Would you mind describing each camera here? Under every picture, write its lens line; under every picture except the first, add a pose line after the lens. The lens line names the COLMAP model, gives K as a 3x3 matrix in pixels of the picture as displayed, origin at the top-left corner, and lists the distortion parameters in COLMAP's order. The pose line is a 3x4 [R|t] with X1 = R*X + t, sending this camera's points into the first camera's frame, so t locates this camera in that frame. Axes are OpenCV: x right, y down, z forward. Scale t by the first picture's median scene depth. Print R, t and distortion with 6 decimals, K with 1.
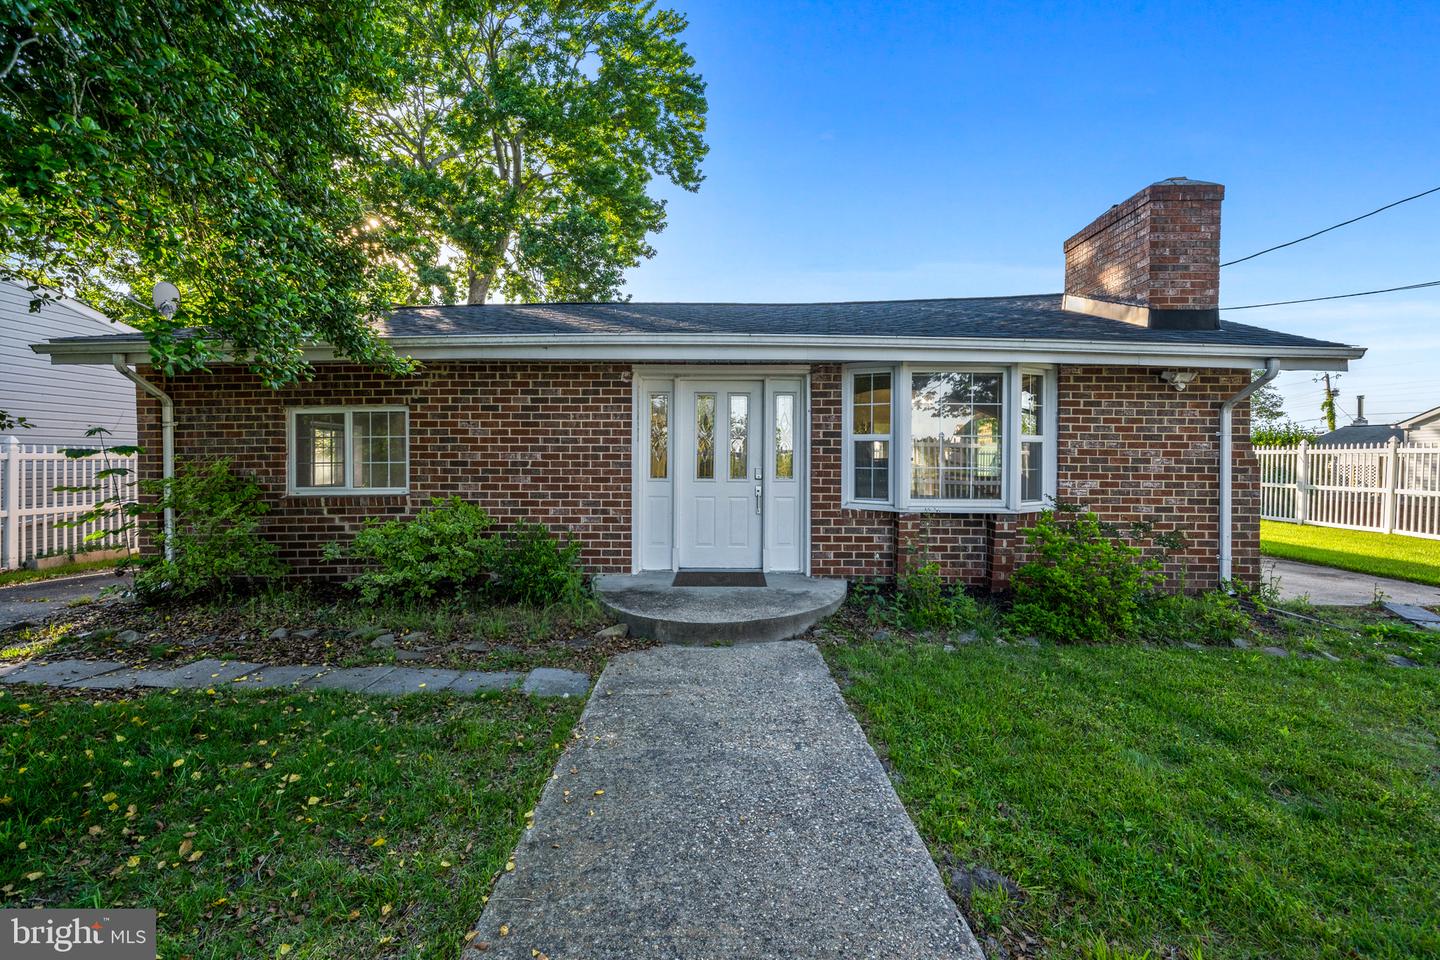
lens RADIAL K [[619.6, 0, 717.3], [0, 619.6, 470.4], [0, 0, 1]] dist [0.004924, -0.000007]
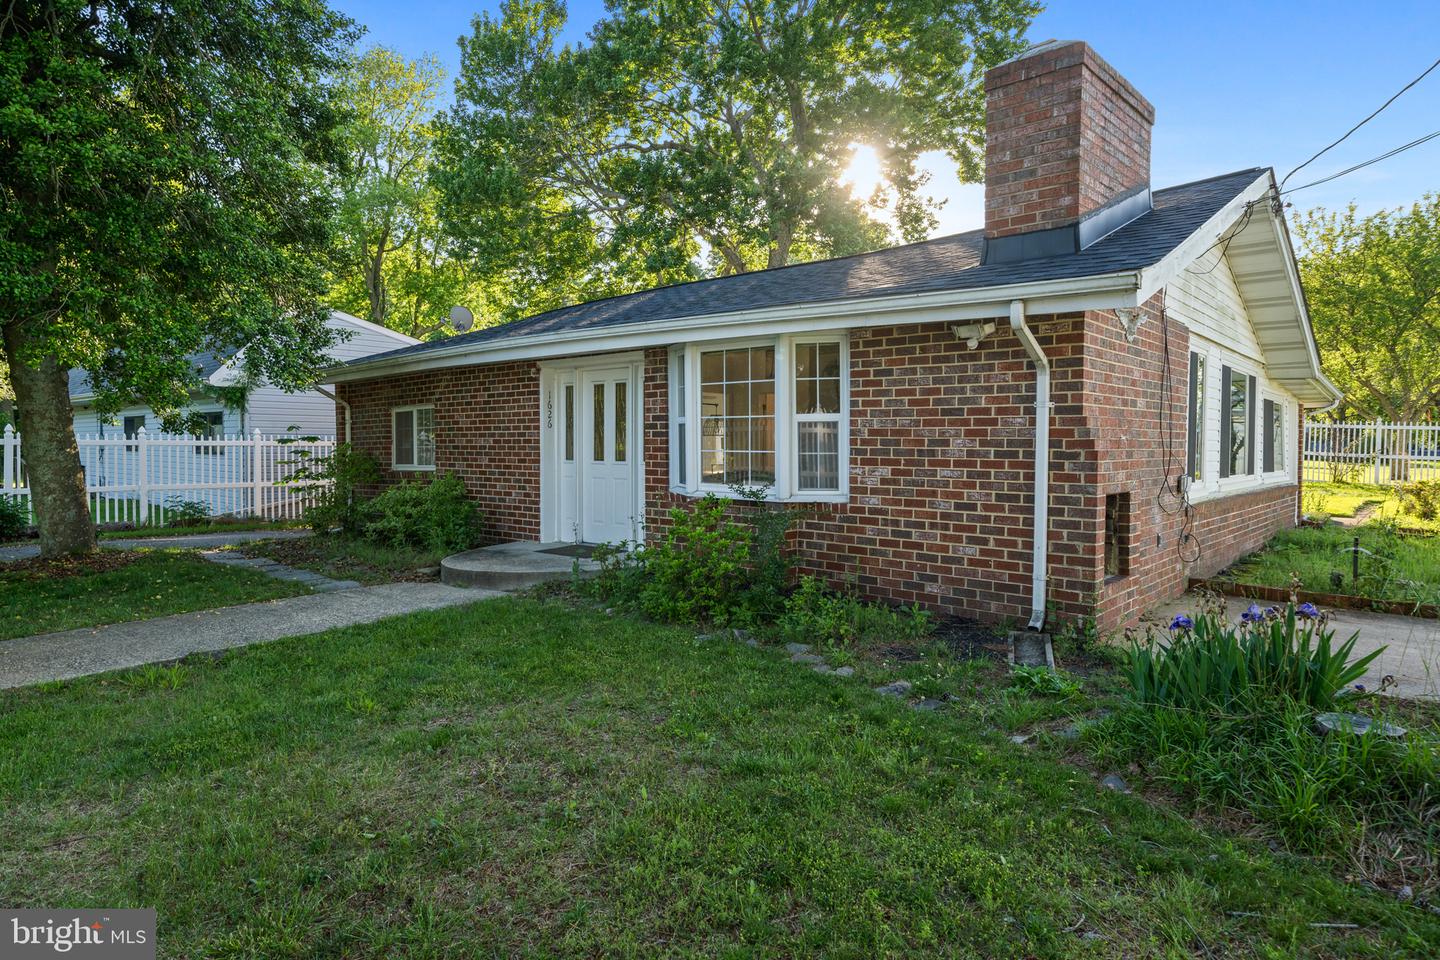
lens RADIAL K [[870.8, 0, 721.6], [0, 870.8, 477.3], [0, 0, 1]] dist [0.006931, 0.000730]
pose [[0.749831, 0.021538, -0.661279, 1.200653], [-0.005887, 0.999648, 0.025884, 0.001345], [0.661604, -0.015516, 0.749693, 0.002822]]
